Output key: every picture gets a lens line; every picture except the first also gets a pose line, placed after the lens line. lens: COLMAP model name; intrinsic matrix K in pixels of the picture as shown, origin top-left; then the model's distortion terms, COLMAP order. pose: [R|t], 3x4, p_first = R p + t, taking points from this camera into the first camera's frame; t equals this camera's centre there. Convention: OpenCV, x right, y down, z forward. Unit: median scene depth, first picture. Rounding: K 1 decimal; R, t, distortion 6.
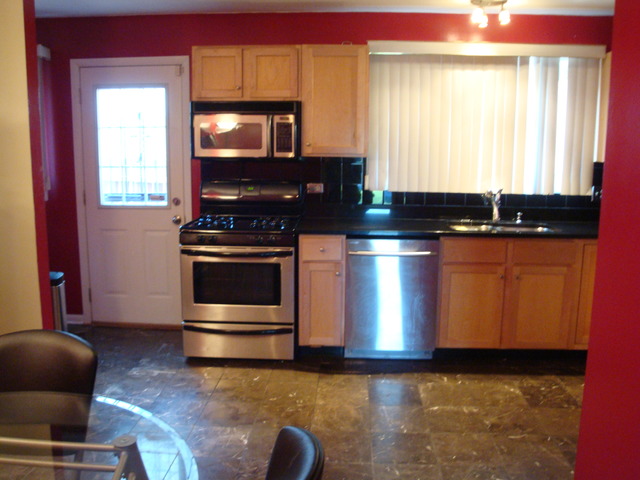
lens RADIAL K [[588.3, 0, 320.9], [0, 588.3, 230.0], [0, 0, 1]] dist [-0.167224, 0.176630]
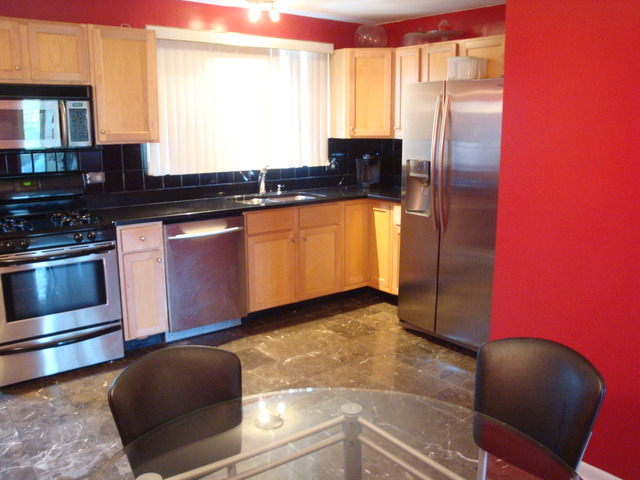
lens RADIAL K [[572.0, 0, 332.7], [0, 572.0, 240.4], [0, 0, 1]] dist [-0.182613, 0.151457]
pose [[0.748258, -0.141261, 0.648194, -0.356026], [0.106589, 0.989972, 0.092701, -0.016007], [-0.654789, -0.000274, 0.755812, 0.081947]]
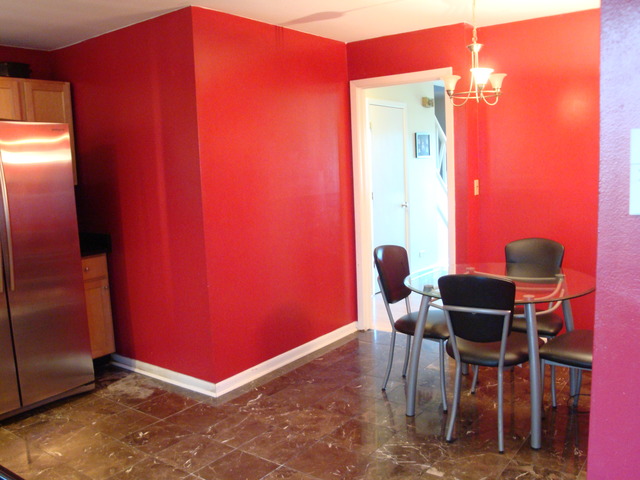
lens RADIAL K [[572.0, 0, 332.7], [0, 572.0, 240.4], [0, 0, 1]] dist [-0.182613, 0.151457]
pose [[-0.839908, -0.057315, 0.539693, -0.438767], [0.106774, 0.957524, 0.267857, -0.163271], [-0.532122, 0.282601, -0.798113, 1.058178]]
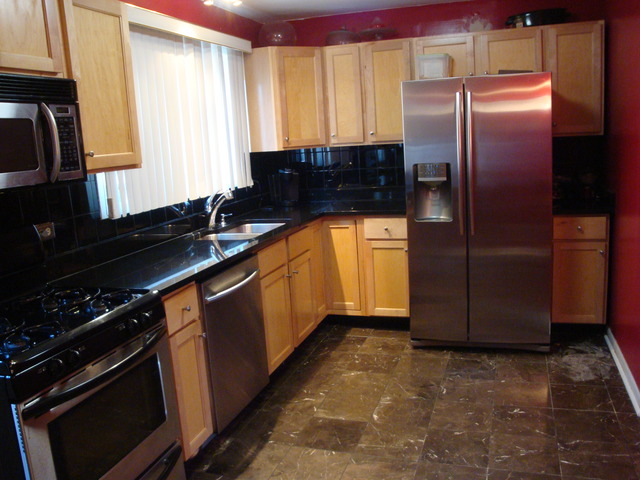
lens RADIAL K [[572.0, 0, 332.7], [0, 572.0, 240.4], [0, 0, 1]] dist [-0.182613, 0.151457]
pose [[0.257002, -0.202960, 0.944858, -0.514945], [0.206951, 0.966576, 0.151335, -0.097619], [-0.943992, 0.156646, 0.290414, 0.631338]]
